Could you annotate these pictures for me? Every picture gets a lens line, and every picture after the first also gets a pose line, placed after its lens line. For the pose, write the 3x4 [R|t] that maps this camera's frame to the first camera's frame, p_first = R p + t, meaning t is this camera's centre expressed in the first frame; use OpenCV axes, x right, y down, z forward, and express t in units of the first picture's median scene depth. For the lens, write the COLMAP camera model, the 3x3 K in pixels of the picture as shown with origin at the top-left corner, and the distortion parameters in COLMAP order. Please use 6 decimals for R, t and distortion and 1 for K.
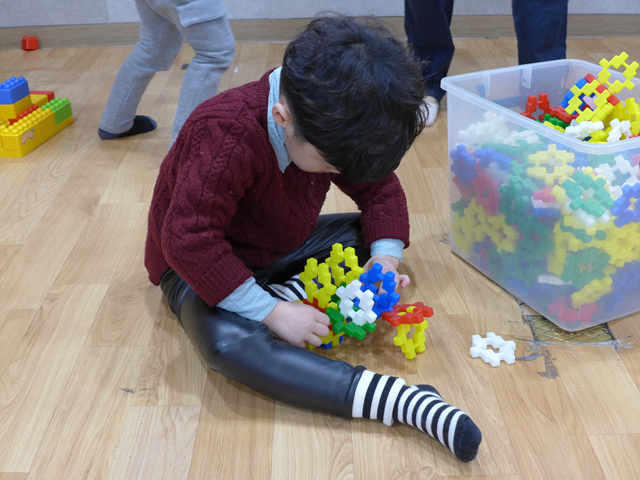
lens RADIAL K [[841.6, 0, 317.7], [0, 841.6, 251.5], [0, 0, 1]] dist [0.003552, -0.361766]
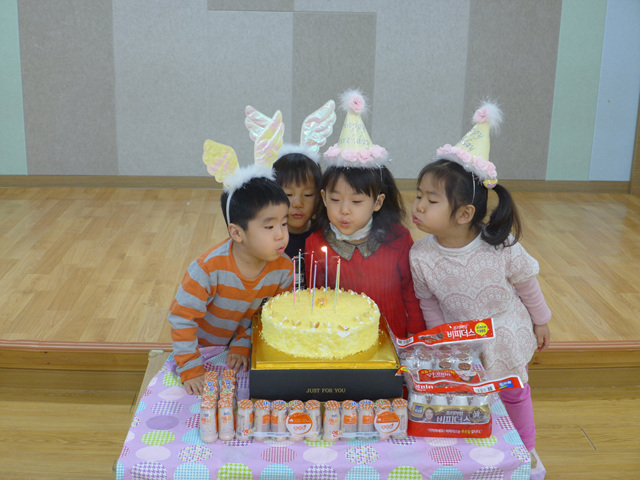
lens RADIAL K [[841.6, 0, 317.7], [0, 841.6, 251.5], [0, 0, 1]] dist [0.003552, -0.361766]
pose [[0.998169, 0.030159, 0.052433, 0.154061], [-0.021188, 0.986246, -0.163923, 0.306800], [-0.056655, 0.162512, 0.985079, -1.359978]]
